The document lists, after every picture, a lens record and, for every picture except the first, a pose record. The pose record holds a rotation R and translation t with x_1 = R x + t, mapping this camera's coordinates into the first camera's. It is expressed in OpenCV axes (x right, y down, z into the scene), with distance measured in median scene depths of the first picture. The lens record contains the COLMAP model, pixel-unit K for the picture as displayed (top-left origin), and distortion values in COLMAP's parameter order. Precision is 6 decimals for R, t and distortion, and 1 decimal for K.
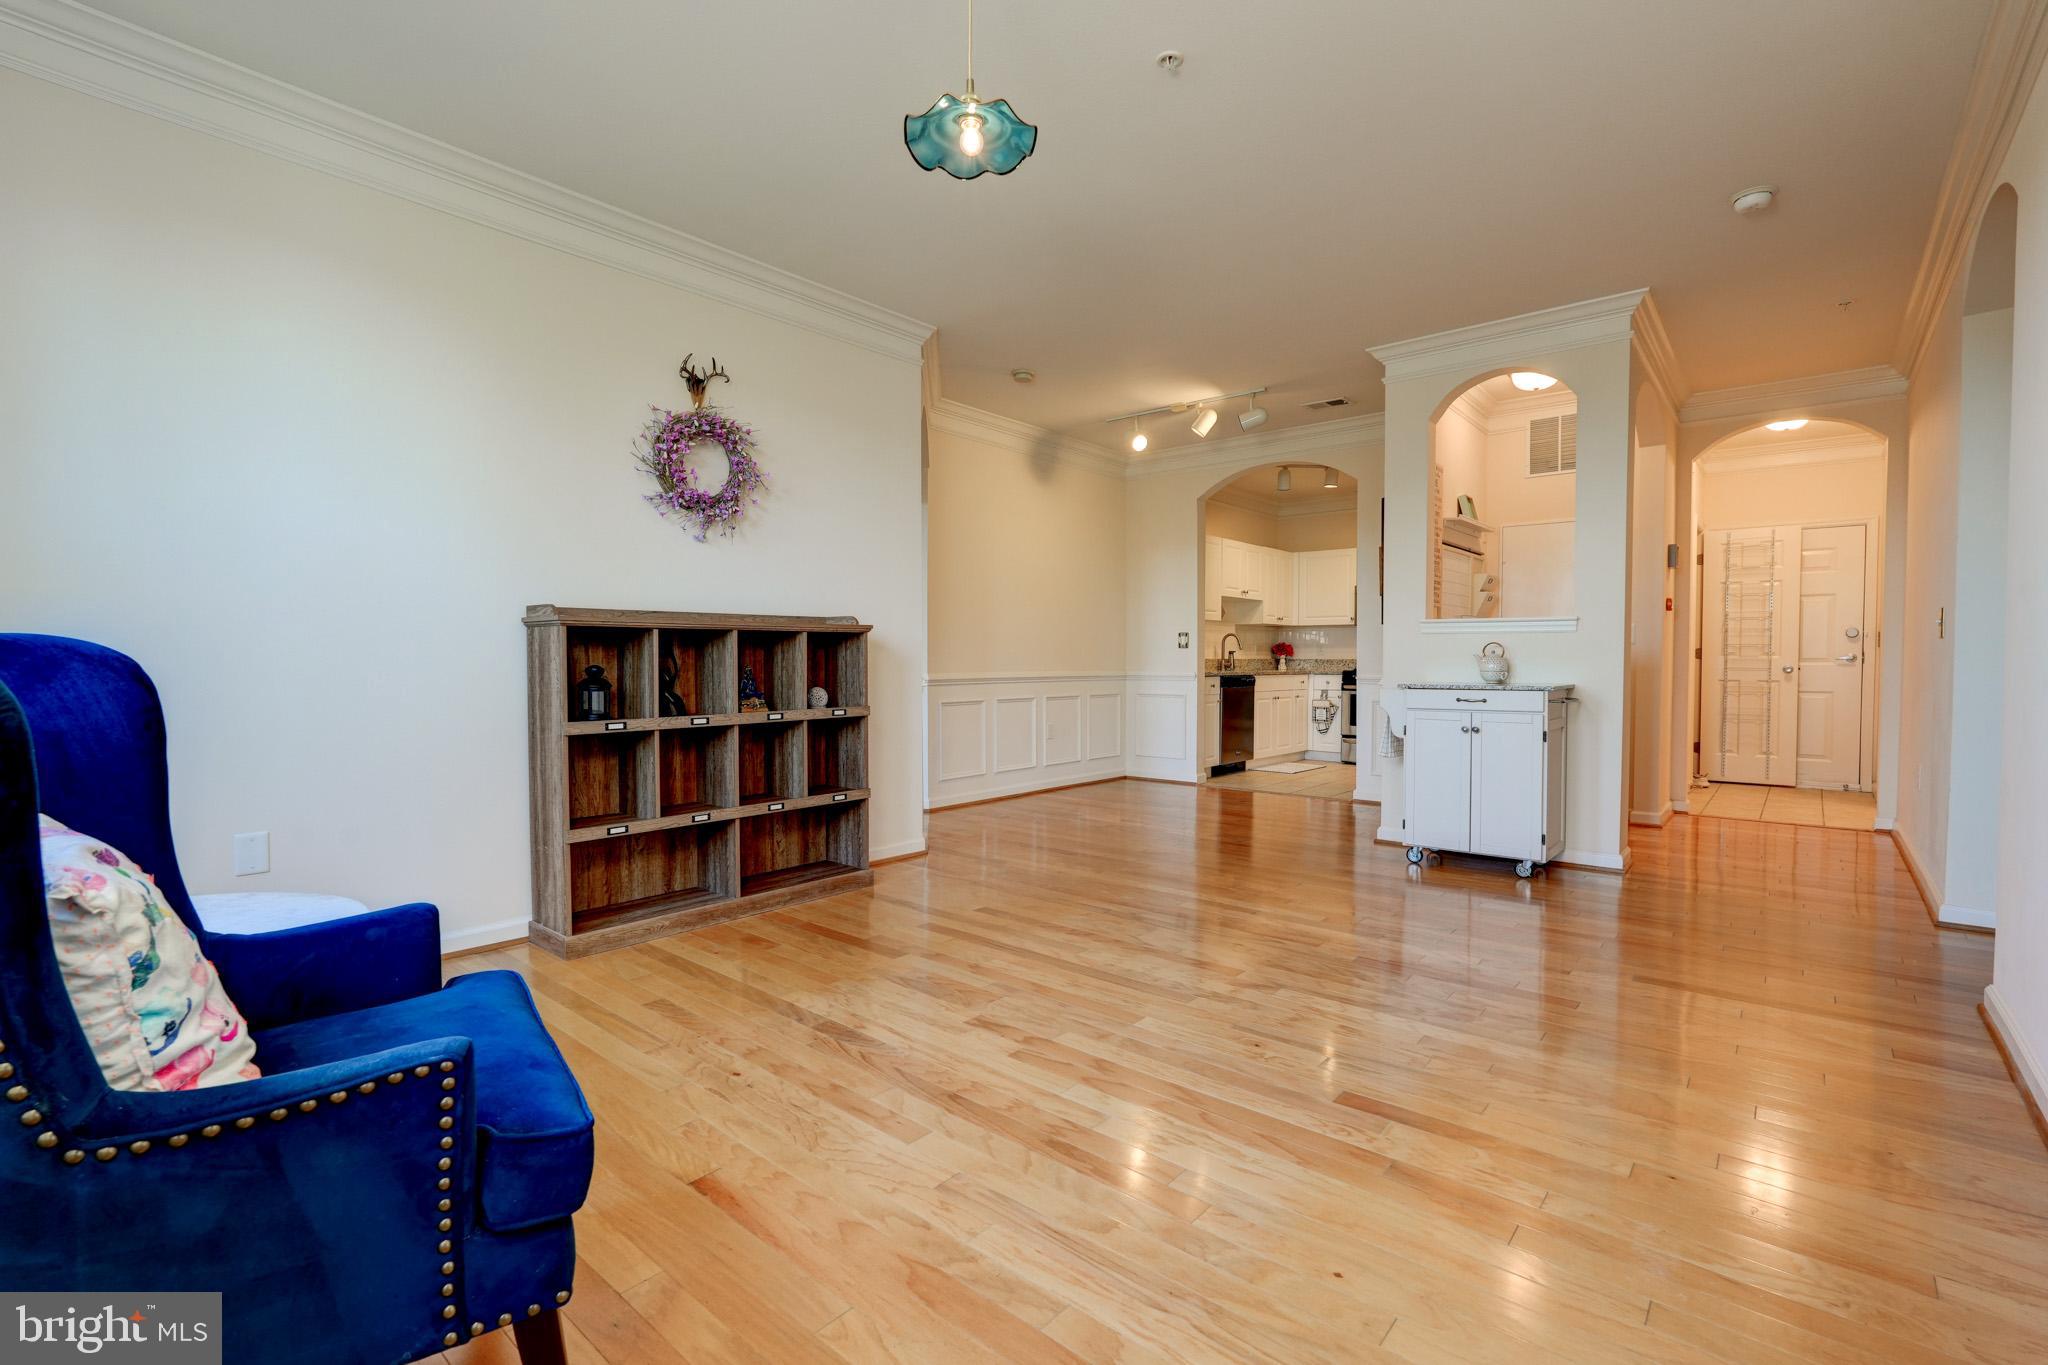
lens RADIAL K [[915.2, 0, 1024.0], [0, 915.2, 682.5], [0, 0, 1]] dist [-0.015096, 0.008024]
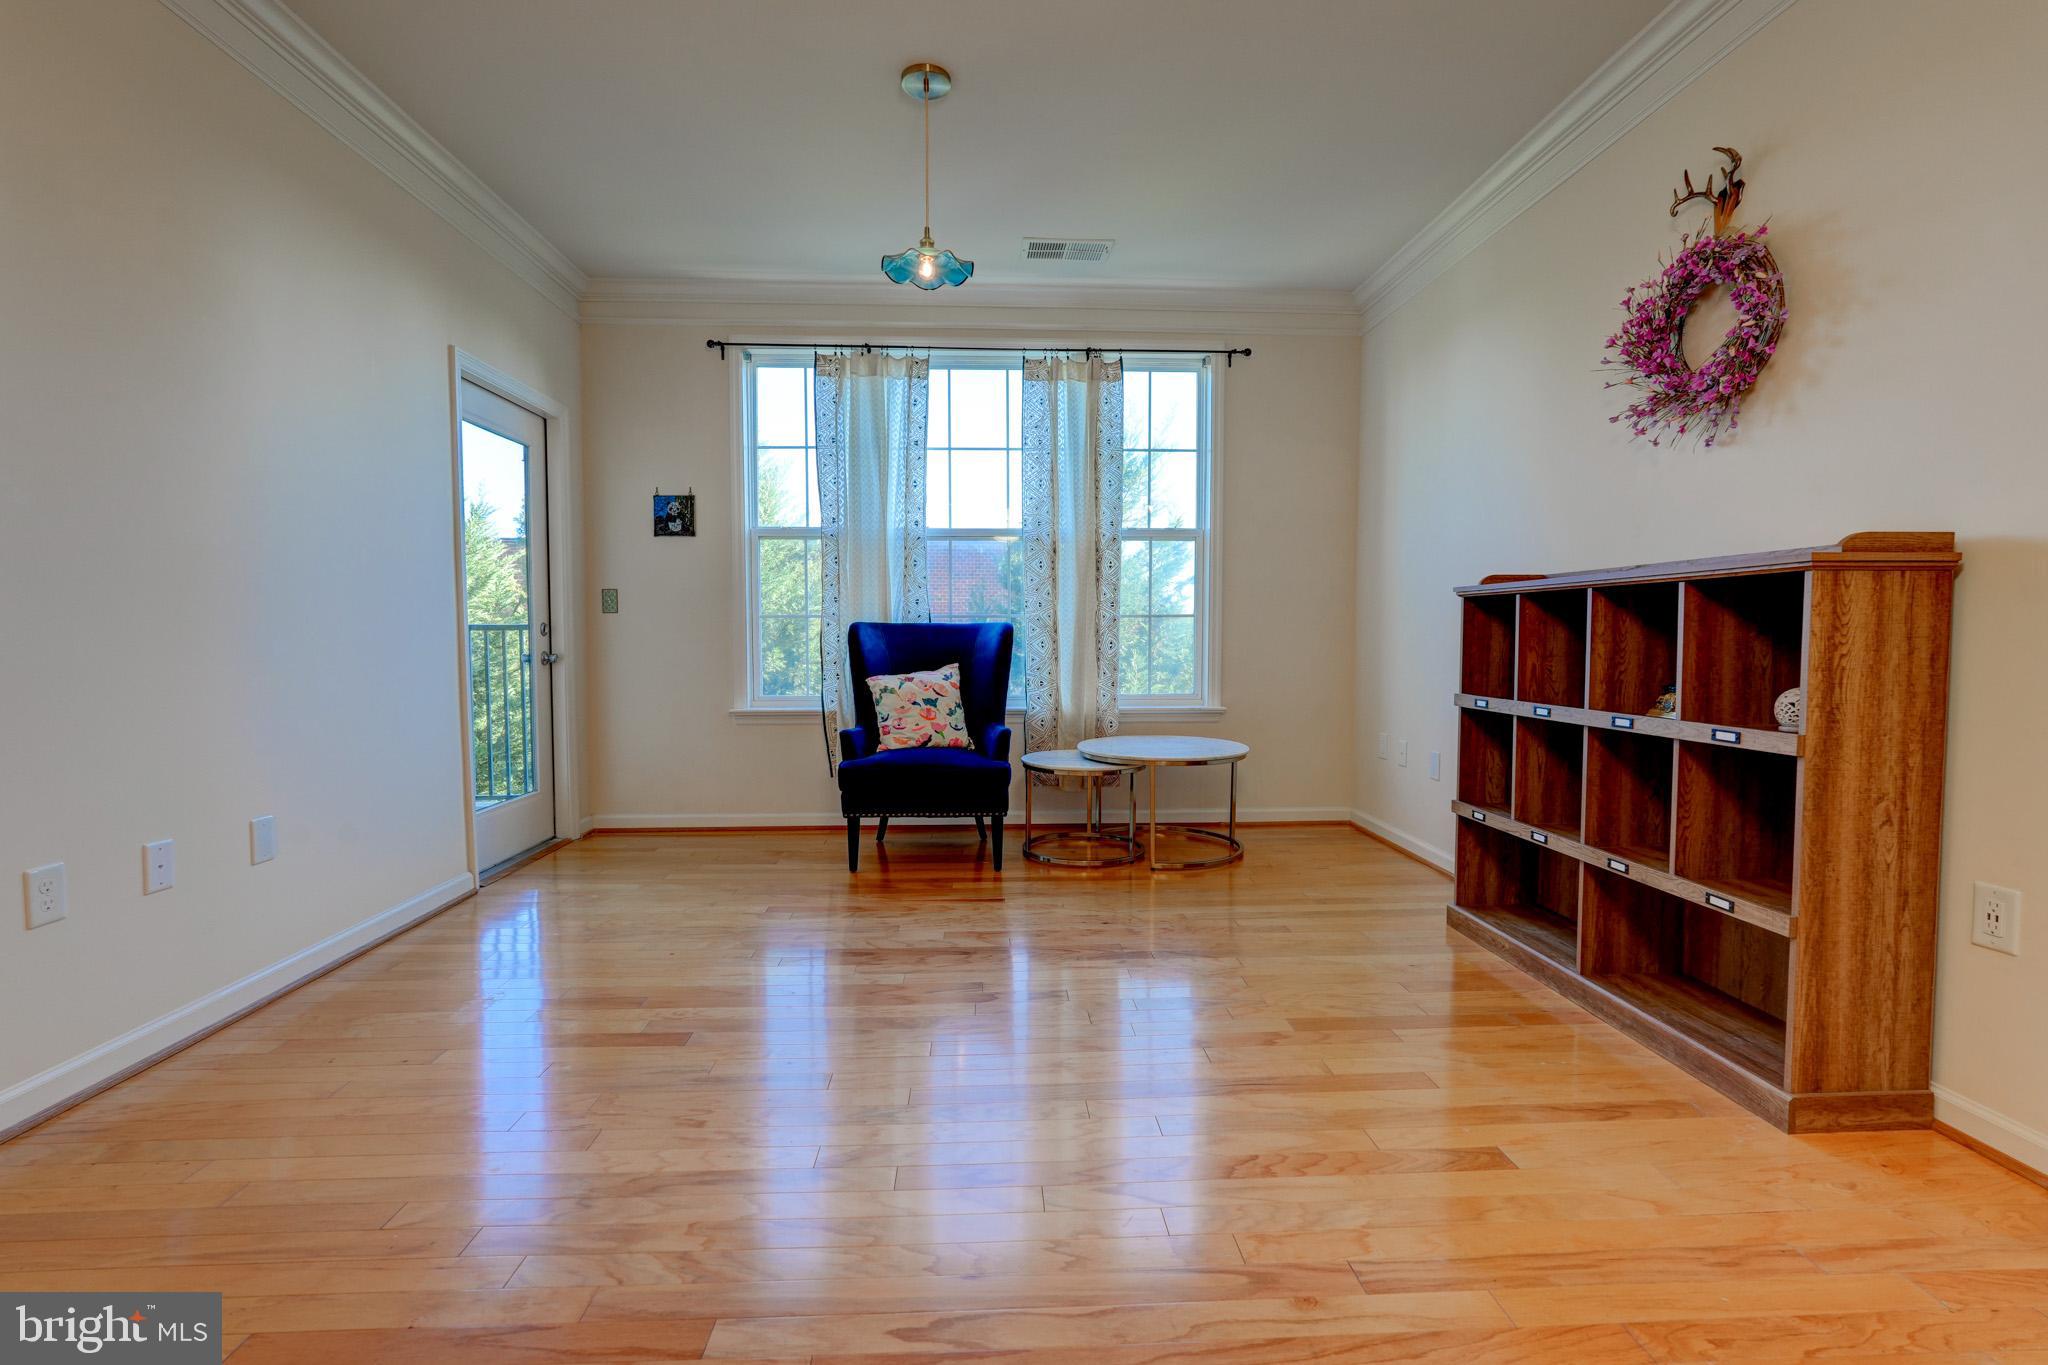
lens RADIAL K [[915.2, 0, 1024.0], [0, 915.2, 682.5], [0, 0, 1]] dist [-0.015096, 0.008024]
pose [[-0.725455, 0.037822, -0.687230, 0.420895], [-0.017585, 0.997144, 0.073442, -0.026651], [0.688045, 0.065364, -0.722718, 1.087823]]
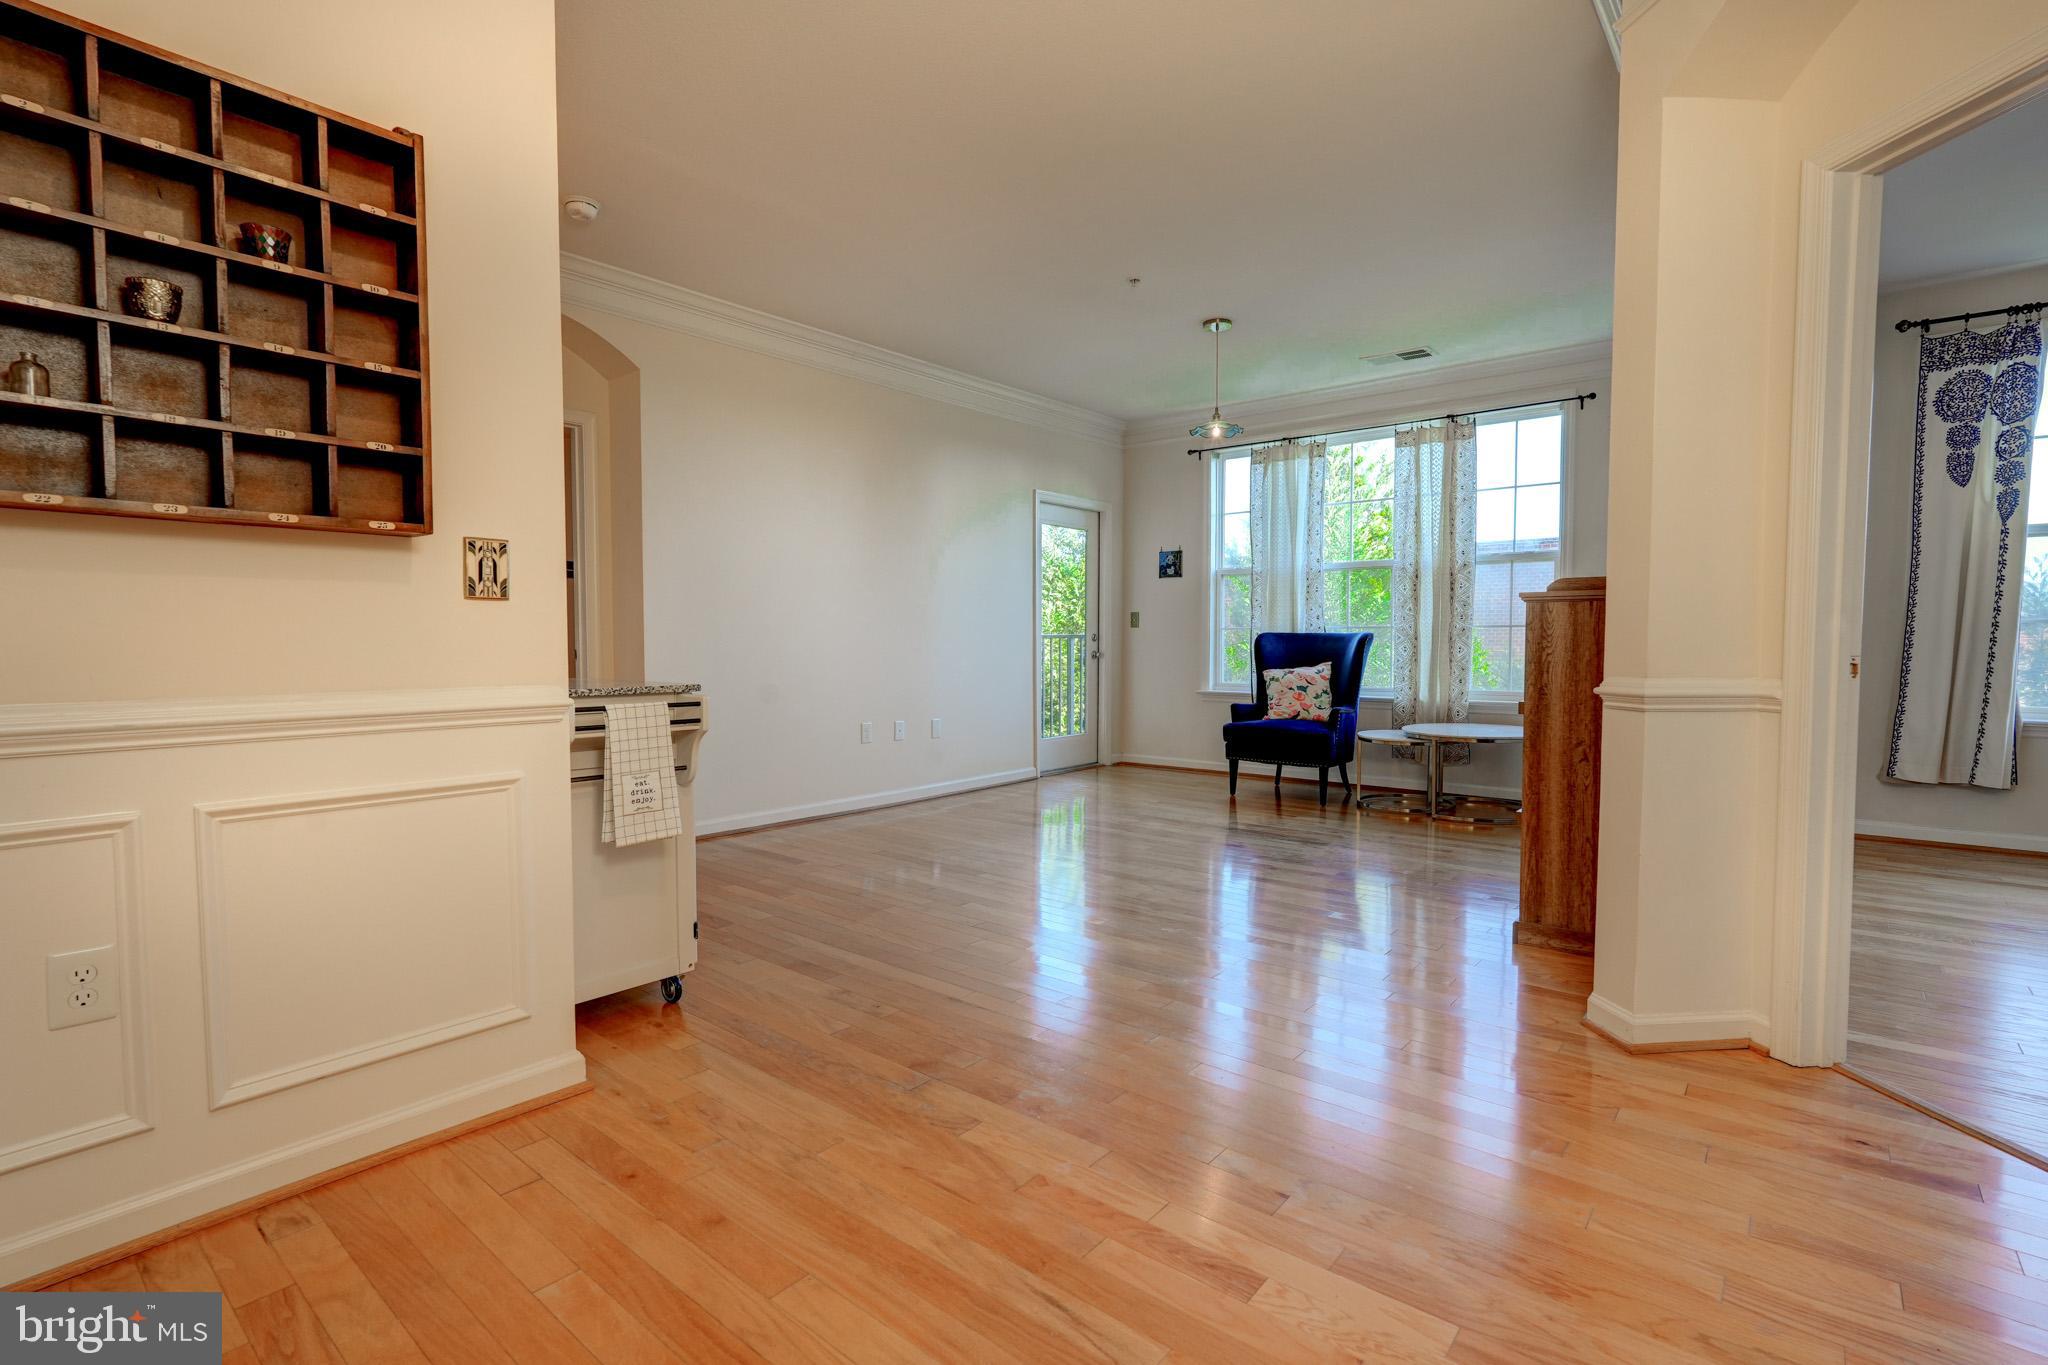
lens RADIAL K [[938.3, 0, 1024.0], [0, 938.3, 682.5], [0, 0, 1]] dist [-0.015807, 0.009689]
pose [[-0.999865, 0.001929, -0.016347, 0.252897], [0.000743, 0.997388, 0.072227, -0.046965], [0.016444, 0.072205, -0.997254, 1.807368]]
